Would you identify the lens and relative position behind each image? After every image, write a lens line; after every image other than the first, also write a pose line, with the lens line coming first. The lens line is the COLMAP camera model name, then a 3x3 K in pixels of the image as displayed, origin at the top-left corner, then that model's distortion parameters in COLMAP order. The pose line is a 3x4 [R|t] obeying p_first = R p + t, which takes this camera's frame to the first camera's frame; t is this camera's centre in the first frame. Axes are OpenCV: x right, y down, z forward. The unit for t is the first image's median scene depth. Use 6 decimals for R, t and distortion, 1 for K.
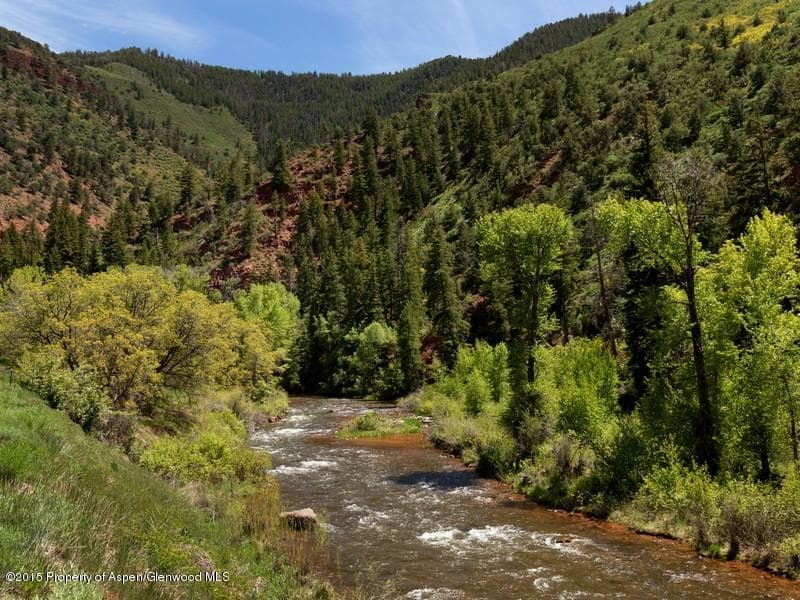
lens RADIAL K [[755.1, 0, 400.0], [0, 755.1, 300.0], [0, 0, 1]] dist [0.008290, 0.016278]
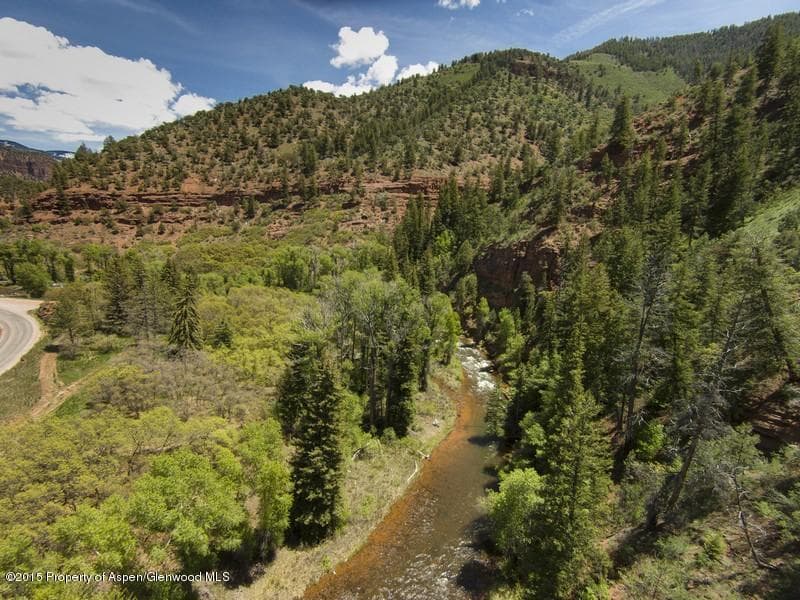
lens RADIAL K [[383.8, 0, 403.7], [0, 383.8, 305.9], [0, 0, 1]] dist [-0.052589, 0.036878]
pose [[0.681813, 0.190918, -0.706174, 0.042394], [0.006390, 0.963751, 0.266725, -0.093662], [0.731499, -0.186369, 0.655878, 0.482621]]
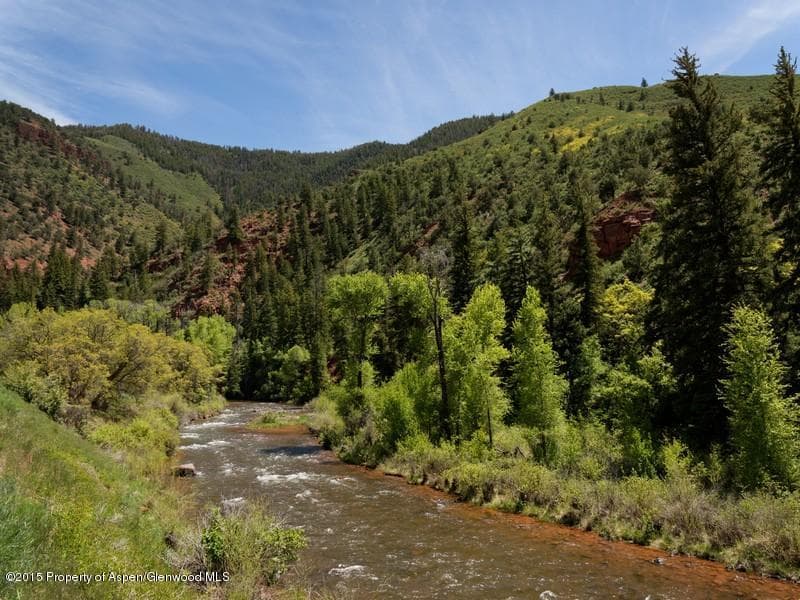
lens RADIAL K [[590.5, 0, 400.0], [0, 590.5, 300.0], [0, 0, 1]] dist [-0.021416, 0.028424]
pose [[0.994337, 0.017265, 0.104860, 0.024092], [-0.012355, 0.998805, -0.047292, -0.002602], [-0.105551, 0.045729, 0.993362, -0.040681]]
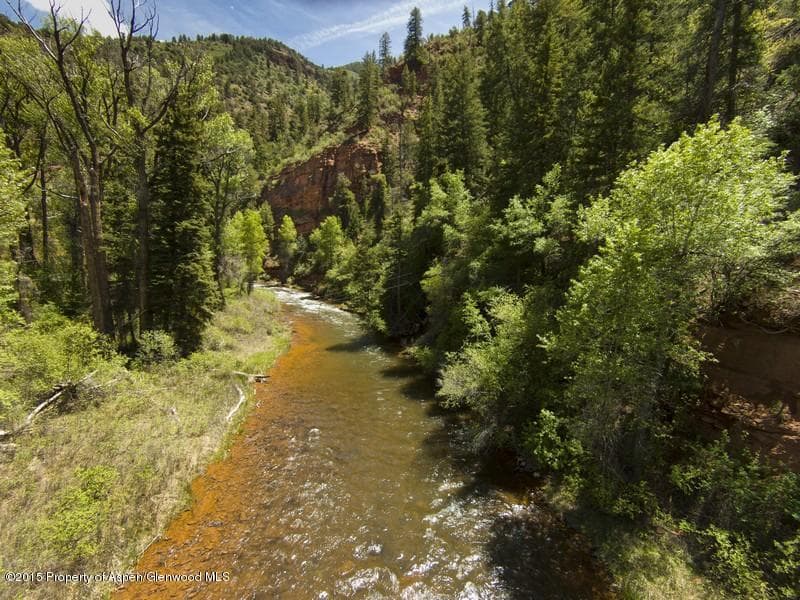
lens RADIAL K [[383.8, 0, 403.7], [0, 383.8, 305.9], [0, 0, 1]] dist [-0.052589, 0.036878]
pose [[0.970723, 0.082908, -0.225441, -0.046979], [-0.030032, 0.973070, 0.228543, 0.031418], [0.238318, -0.215082, 0.947071, 0.553172]]
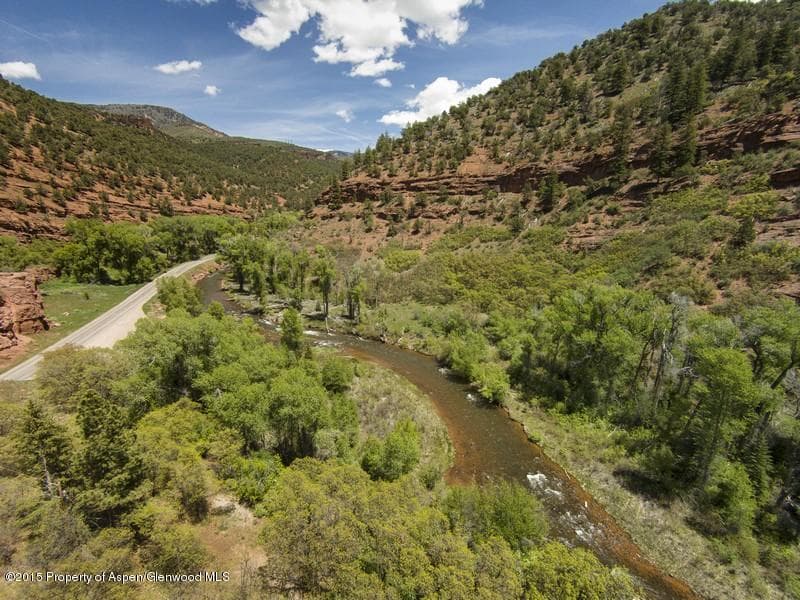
lens RADIAL K [[383.8, 0, 403.7], [0, 383.8, 305.9], [0, 0, 1]] dist [-0.052589, 0.036878]
pose [[-0.054660, 0.252853, -0.965960, -0.422149], [0.036682, 0.967261, 0.251118, -0.064507], [0.997831, -0.021708, -0.062146, 0.728891]]
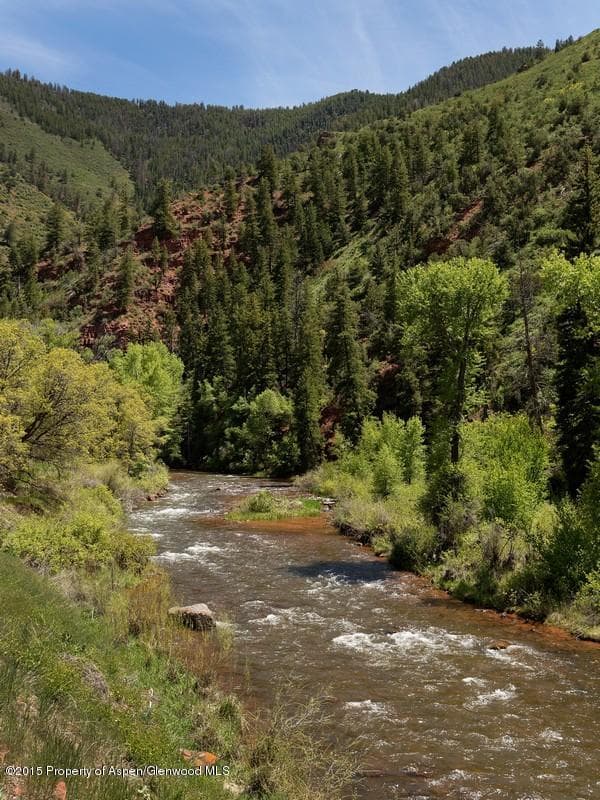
lens RADIAL K [[845.4, 0, 320.1], [0, 845.4, 399.4], [0, 0, 1]] dist [0.006243, 0.010315]
pose [[0.999169, 0.023412, 0.033351, -0.003171], [-0.024710, 0.998931, 0.039059, 0.000261], [-0.032401, -0.039851, 0.998680, 0.005539]]
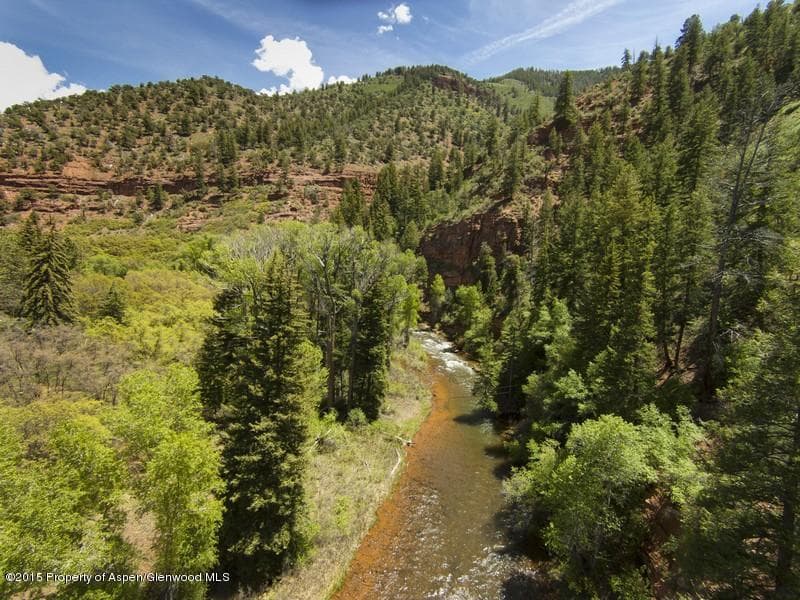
lens RADIAL K [[383.8, 0, 403.7], [0, 383.8, 305.9], [0, 0, 1]] dist [-0.052589, 0.036878]
pose [[0.808087, 0.141649, -0.571779, -0.013714], [-0.008903, 0.973484, 0.228582, -0.035088], [0.588996, -0.179624, 0.787921, 0.503557]]
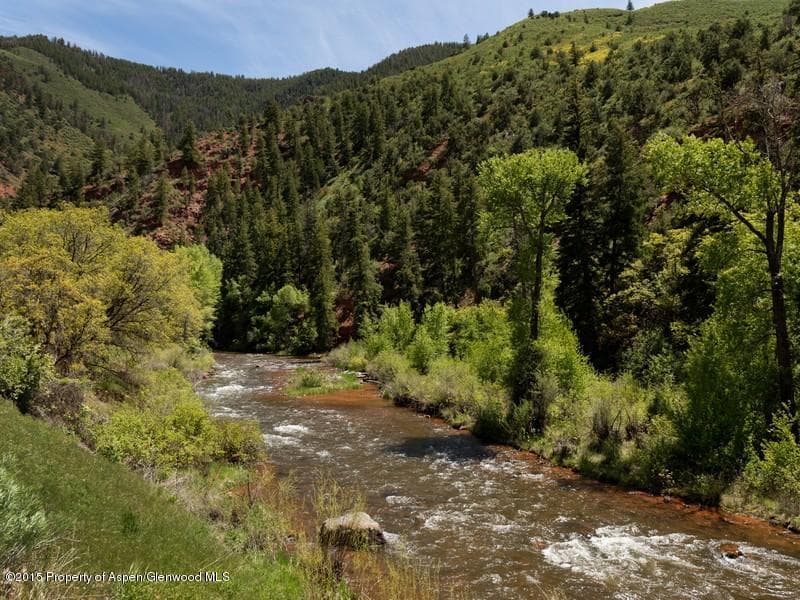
lens RADIAL K [[613.2, 0, 393.4], [0, 613.2, 296.4], [0, 0, 1]] dist [0.023151, -0.000331]
pose [[0.983693, 0.013803, 0.179325, -0.025589], [-0.020831, 0.999084, 0.037367, 0.005649], [-0.178645, -0.040493, 0.983080, 0.053614]]
